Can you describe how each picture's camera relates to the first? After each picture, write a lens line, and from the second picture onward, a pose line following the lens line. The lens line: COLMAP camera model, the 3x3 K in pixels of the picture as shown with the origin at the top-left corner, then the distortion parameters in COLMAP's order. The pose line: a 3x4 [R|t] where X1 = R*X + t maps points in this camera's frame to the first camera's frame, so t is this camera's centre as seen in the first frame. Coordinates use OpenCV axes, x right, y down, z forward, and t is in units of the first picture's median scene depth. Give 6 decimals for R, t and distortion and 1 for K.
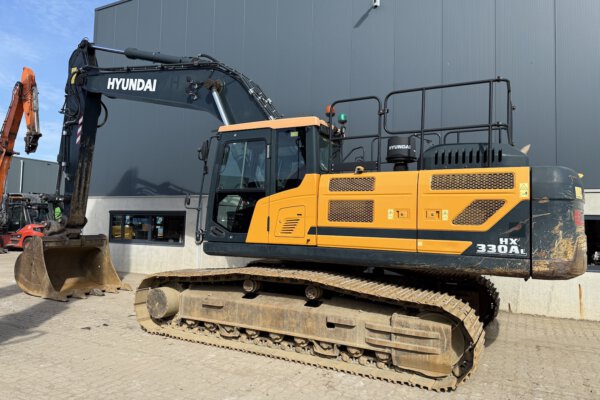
lens RADIAL K [[434.8, 0, 313.7], [0, 434.8, 184.8], [0, 0, 1]] dist [0.065922, -0.062789]
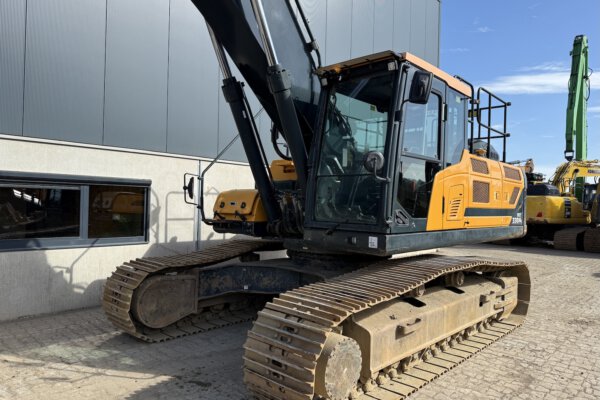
lens RADIAL K [[434.8, 0, 295.6], [0, 434.8, 200.2], [0, 0, 1]] dist [0.065922, -0.062789]
pose [[0.234475, -0.008759, 0.972083, -1.083193], [-0.102757, 0.994134, 0.033744, 0.094735], [-0.966676, -0.107801, 0.232200, 1.244632]]
